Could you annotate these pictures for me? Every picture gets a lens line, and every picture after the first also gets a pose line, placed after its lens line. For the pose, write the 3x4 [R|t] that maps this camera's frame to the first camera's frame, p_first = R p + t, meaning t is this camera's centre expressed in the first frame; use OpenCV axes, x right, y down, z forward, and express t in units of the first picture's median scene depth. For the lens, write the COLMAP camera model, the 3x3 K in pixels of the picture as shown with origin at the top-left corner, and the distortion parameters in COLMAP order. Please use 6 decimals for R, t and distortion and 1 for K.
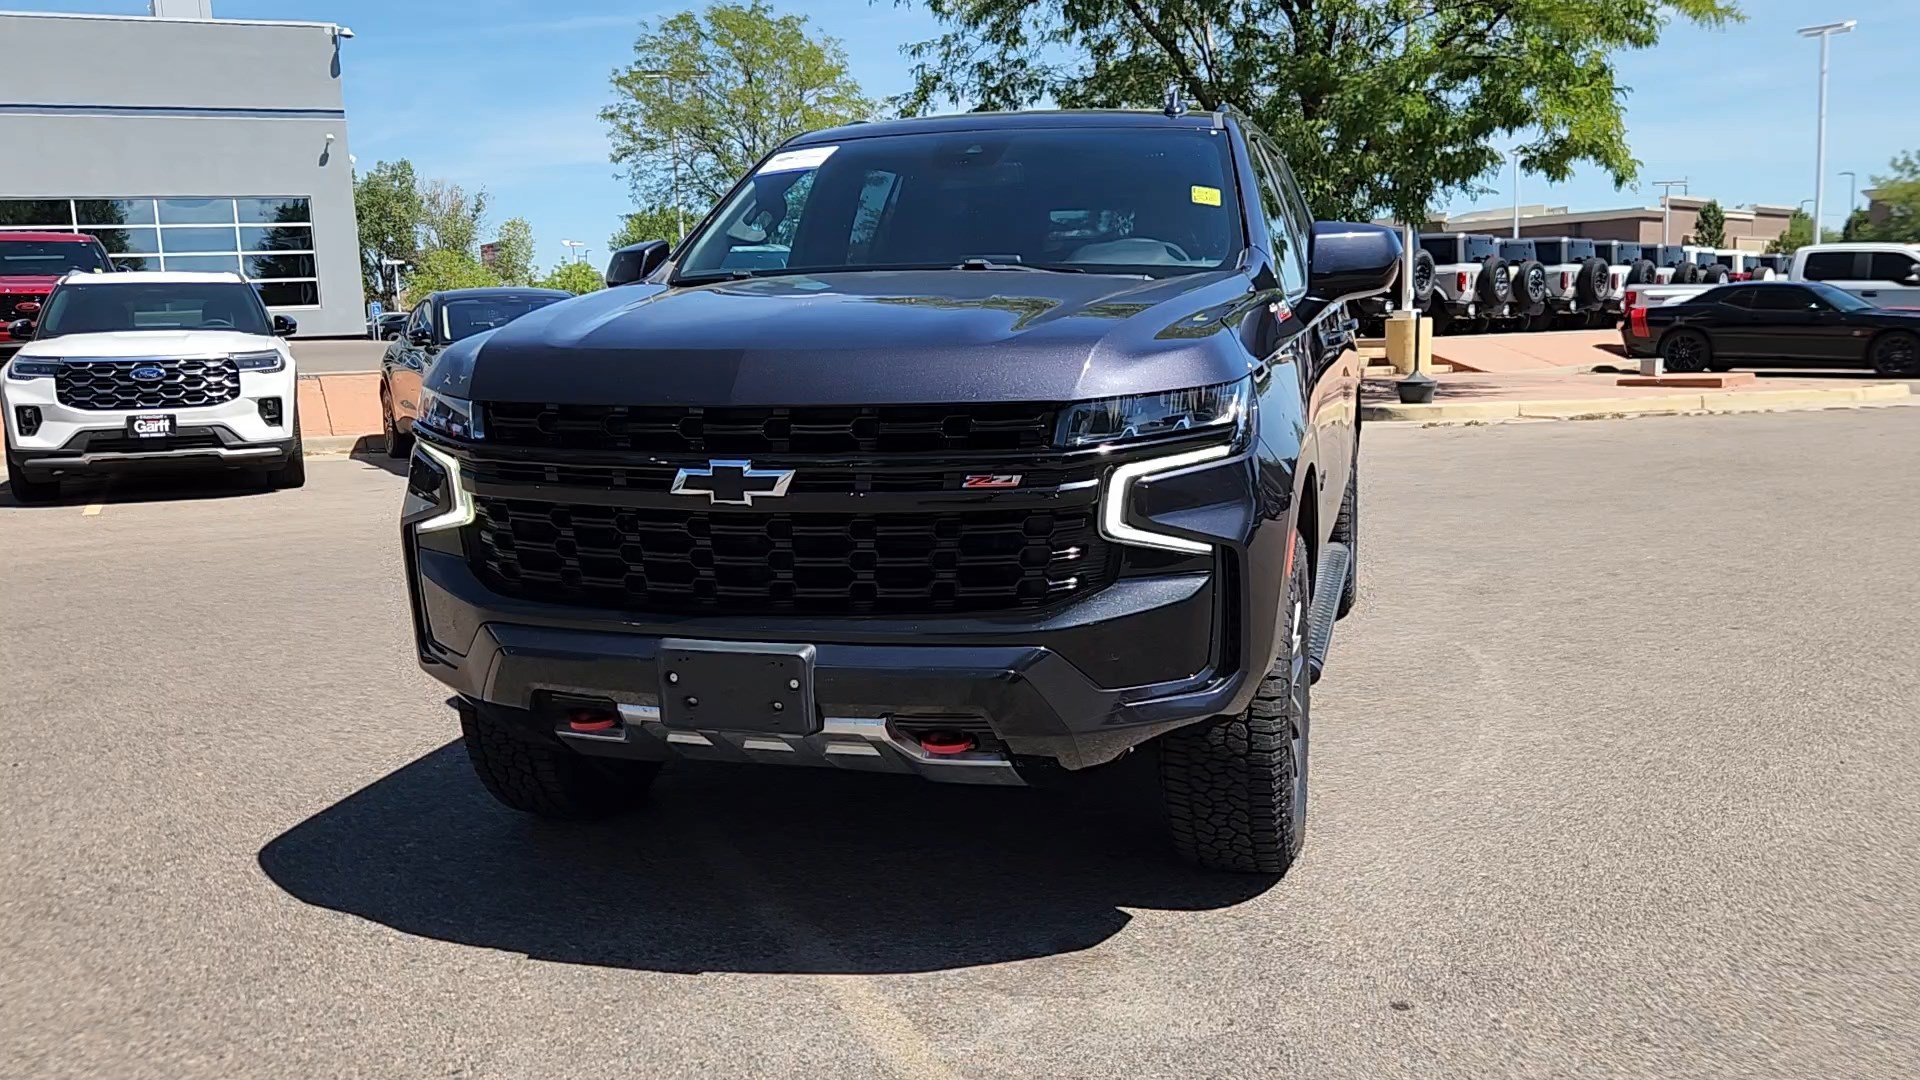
lens RADIAL K [[1637.2, 0, 953.8], [0, 1637.2, 550.2], [0, 0, 1]] dist [0.026891, -0.000422]
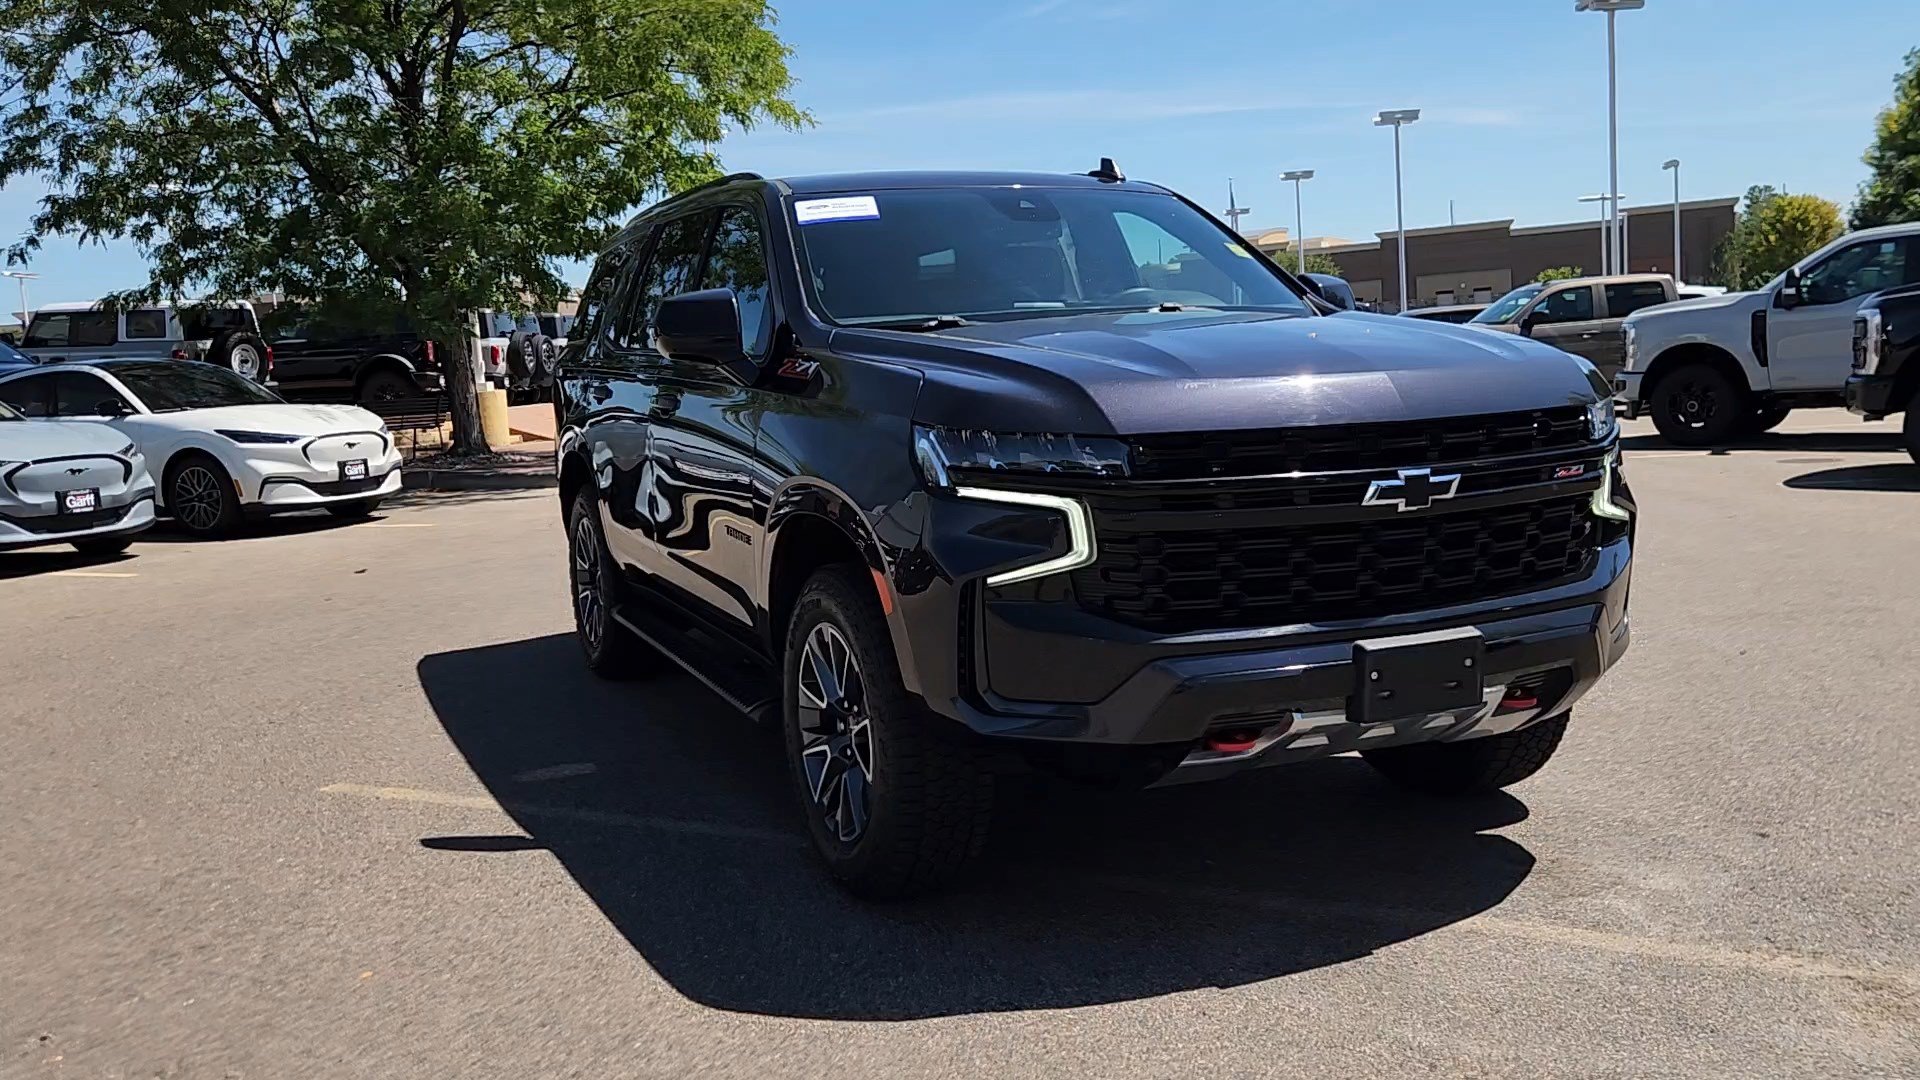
lens RADIAL K [[1627.6, 0, 943.4], [0, 1627.6, 547.4], [0, 0, 1]] dist [0.028332, -0.017110]
pose [[0.776202, -0.093939, 0.623447, -0.277722], [0.124303, 0.992230, -0.005253, -0.009386], [-0.618110, 0.081574, 0.781848, 0.087085]]
